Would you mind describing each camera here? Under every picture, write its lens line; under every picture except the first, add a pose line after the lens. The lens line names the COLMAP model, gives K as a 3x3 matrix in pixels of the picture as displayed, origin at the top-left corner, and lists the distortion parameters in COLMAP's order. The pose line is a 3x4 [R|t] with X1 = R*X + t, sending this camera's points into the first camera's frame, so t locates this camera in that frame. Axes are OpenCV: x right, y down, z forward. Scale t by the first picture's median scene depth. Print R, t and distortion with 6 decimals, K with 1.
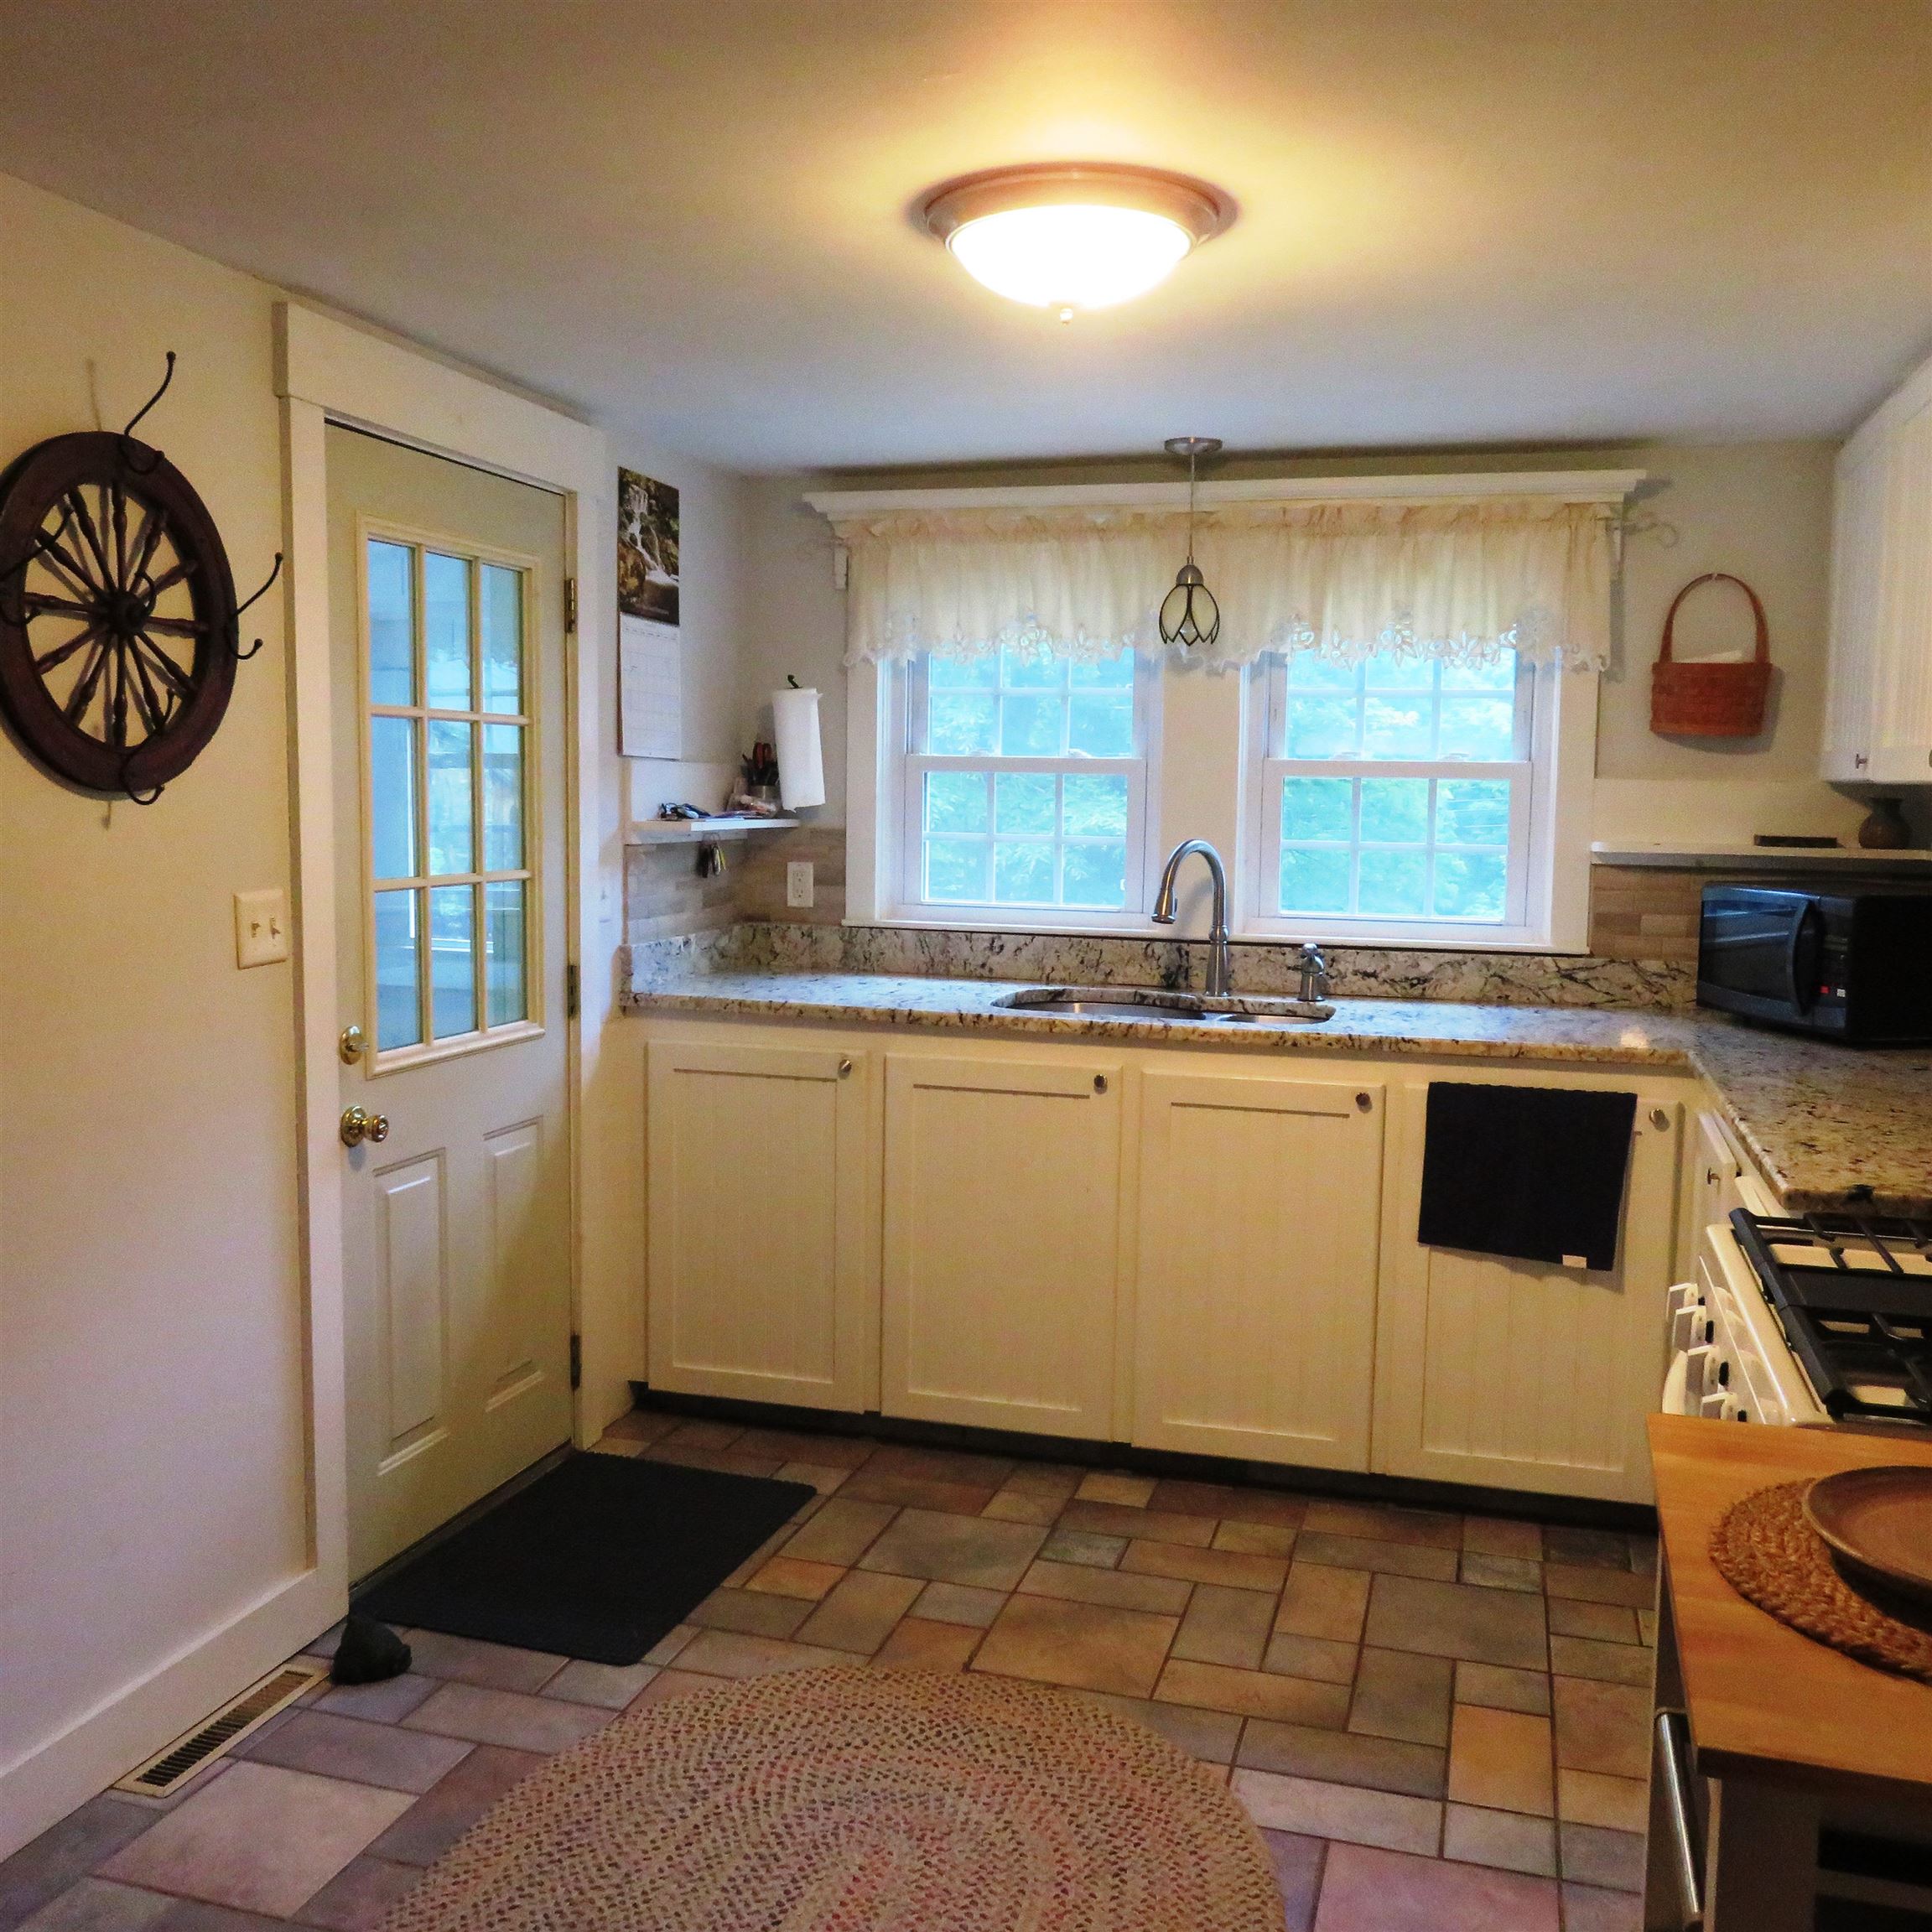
lens RADIAL K [[1848.6, 0, 965.3], [0, 1848.6, 968.2], [0, 0, 1]] dist [-0.007226, 0.000000]
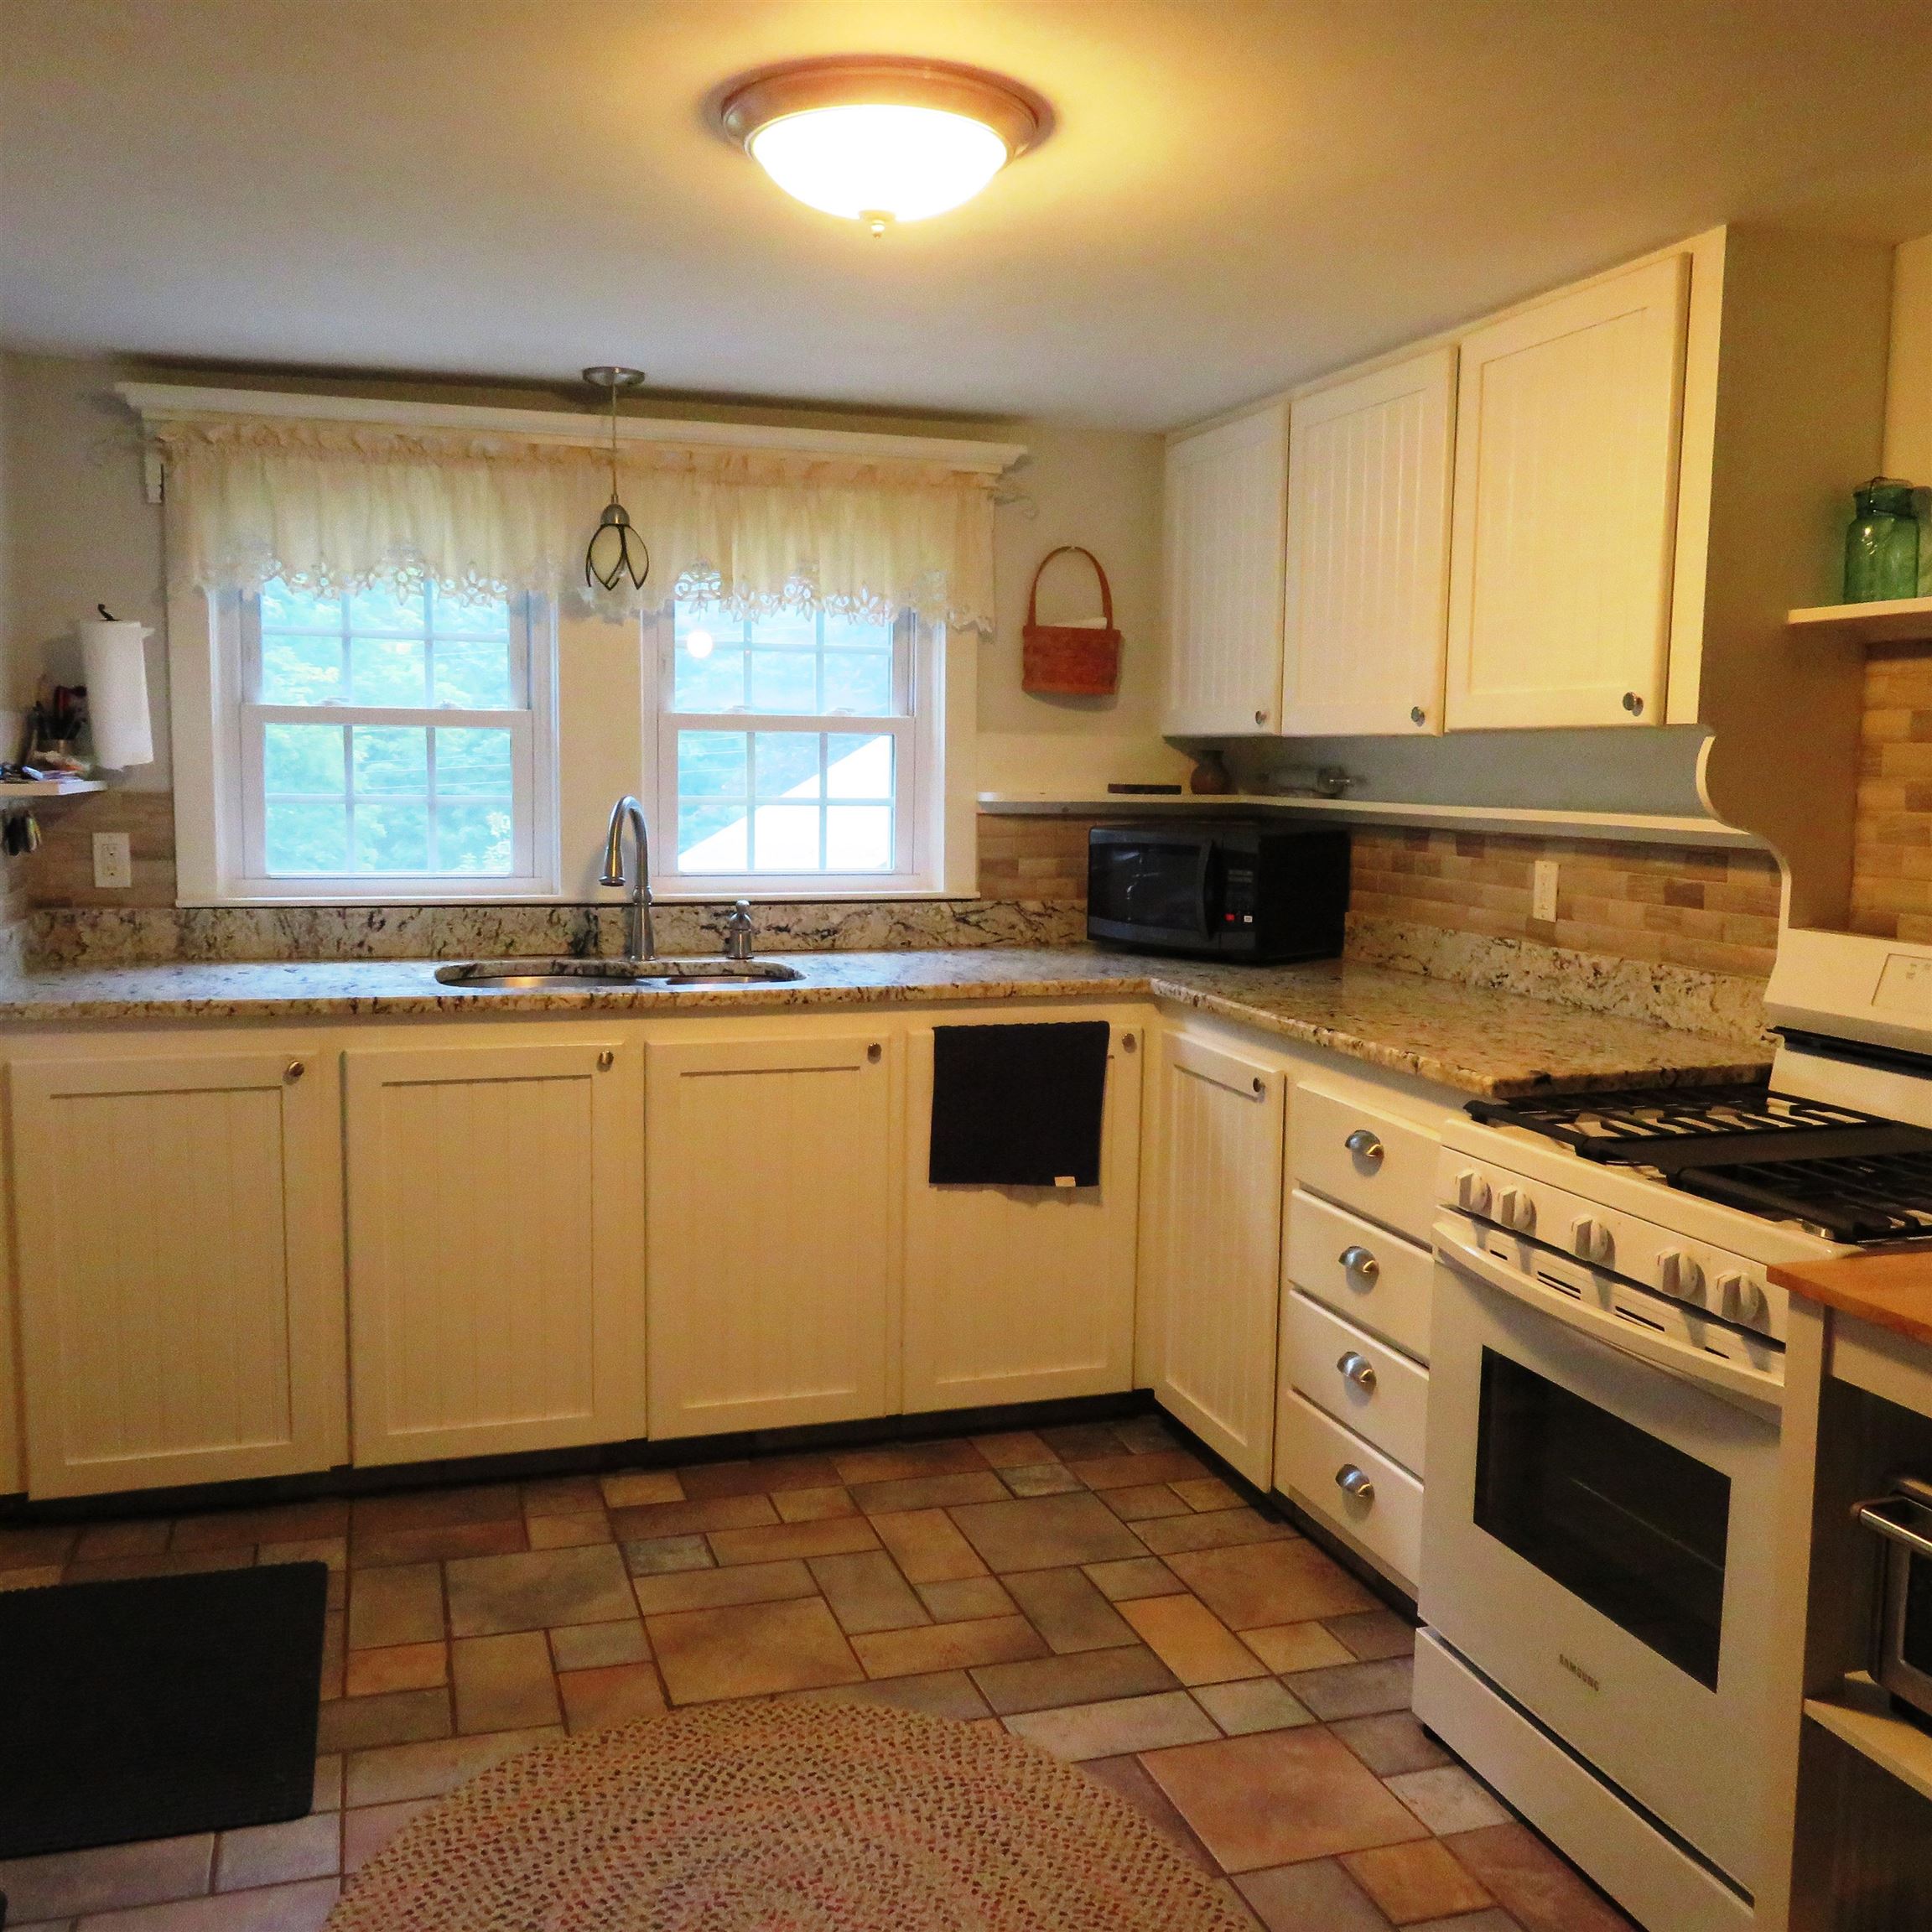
lens RADIAL K [[1848.6, 0, 963.1], [0, 1848.6, 966.0], [0, 0, 1]] dist [-0.007226, 0.000000]
pose [[0.826927, -0.067099, 0.558292, -0.277864], [0.055866, 0.997746, 0.037169, -0.008839], [-0.559527, 0.000453, 0.828812, 0.123920]]
